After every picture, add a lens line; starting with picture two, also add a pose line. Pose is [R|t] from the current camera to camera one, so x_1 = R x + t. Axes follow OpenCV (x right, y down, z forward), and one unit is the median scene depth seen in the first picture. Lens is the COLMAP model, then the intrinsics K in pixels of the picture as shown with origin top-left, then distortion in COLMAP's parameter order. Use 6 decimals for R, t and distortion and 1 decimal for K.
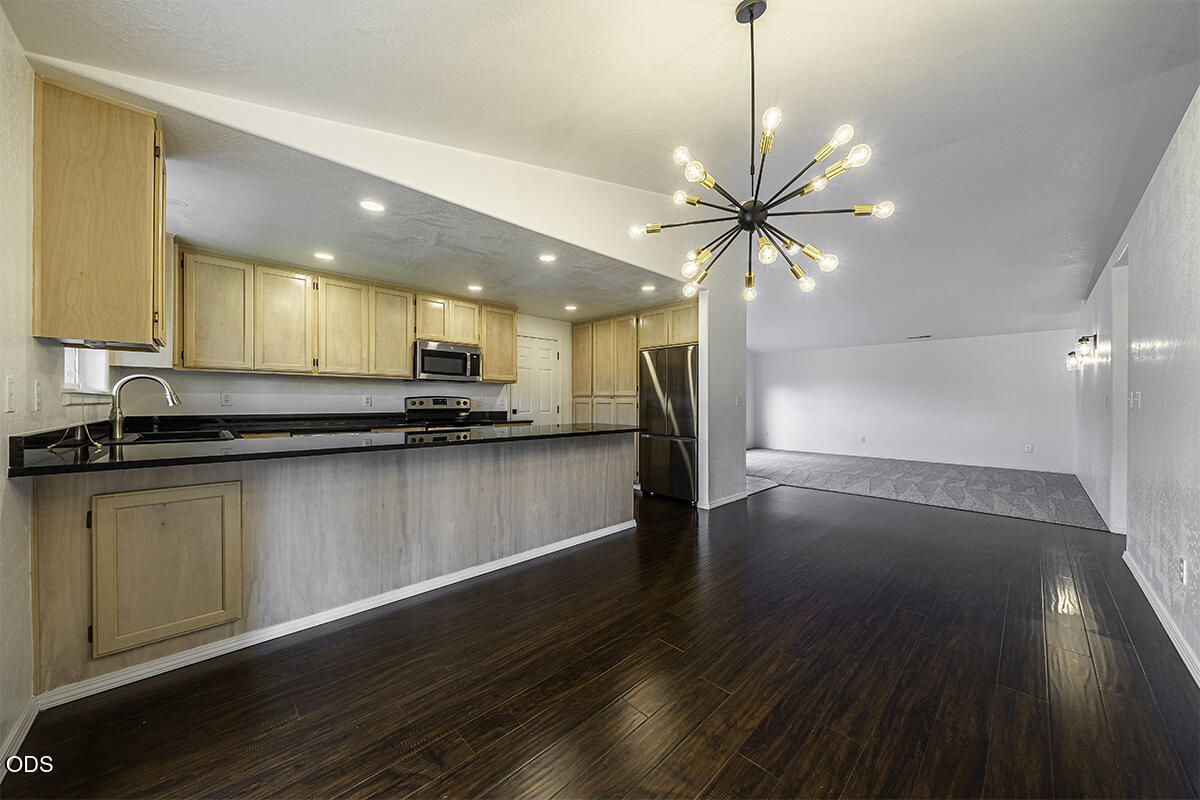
lens RADIAL K [[414.3, 0, 600.0], [0, 414.3, 400.0], [0, 0, 1]] dist [-0.001299, -0.000074]
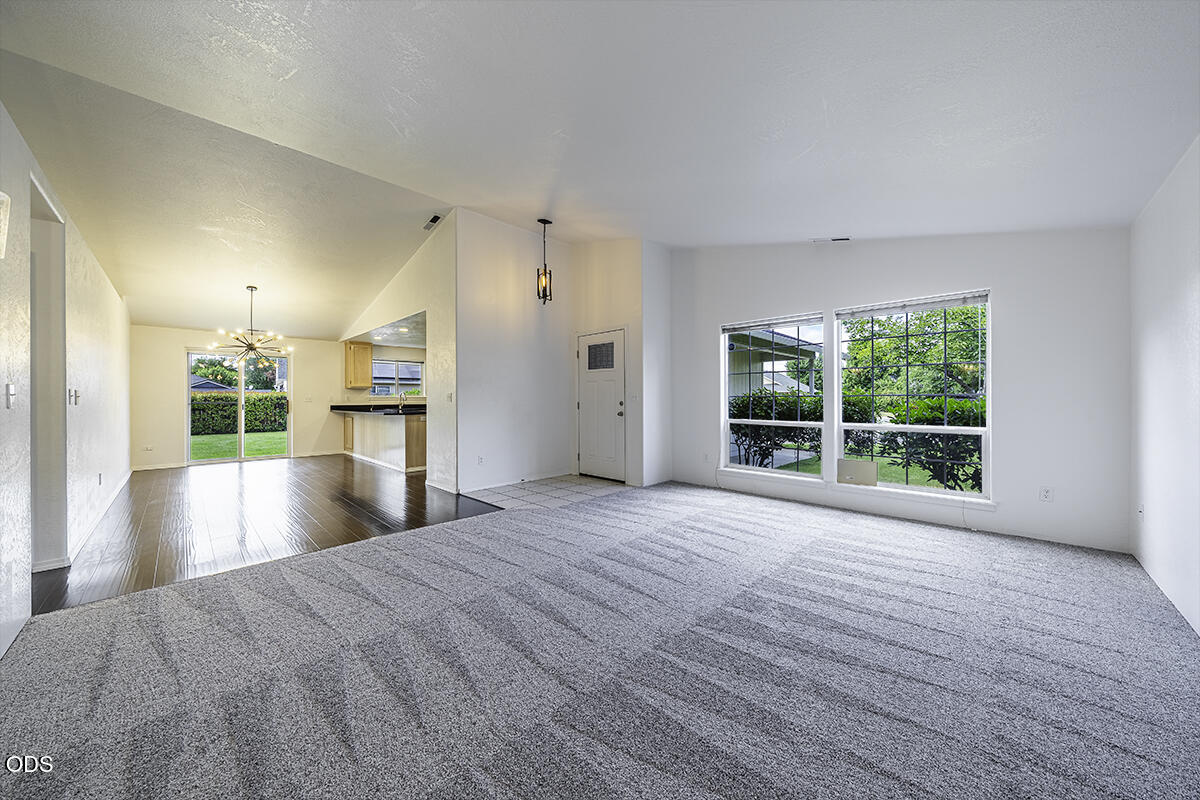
lens RADIAL K [[414.3, 0, 600.0], [0, 414.3, 400.0], [0, 0, 1]] dist [-0.001299, -0.000074]
pose [[0.029027, -0.001290, -0.999578, 1.851718], [0.009194, 0.999957, -0.001023, 0.019286], [0.999536, -0.009161, 0.029038, 1.803874]]
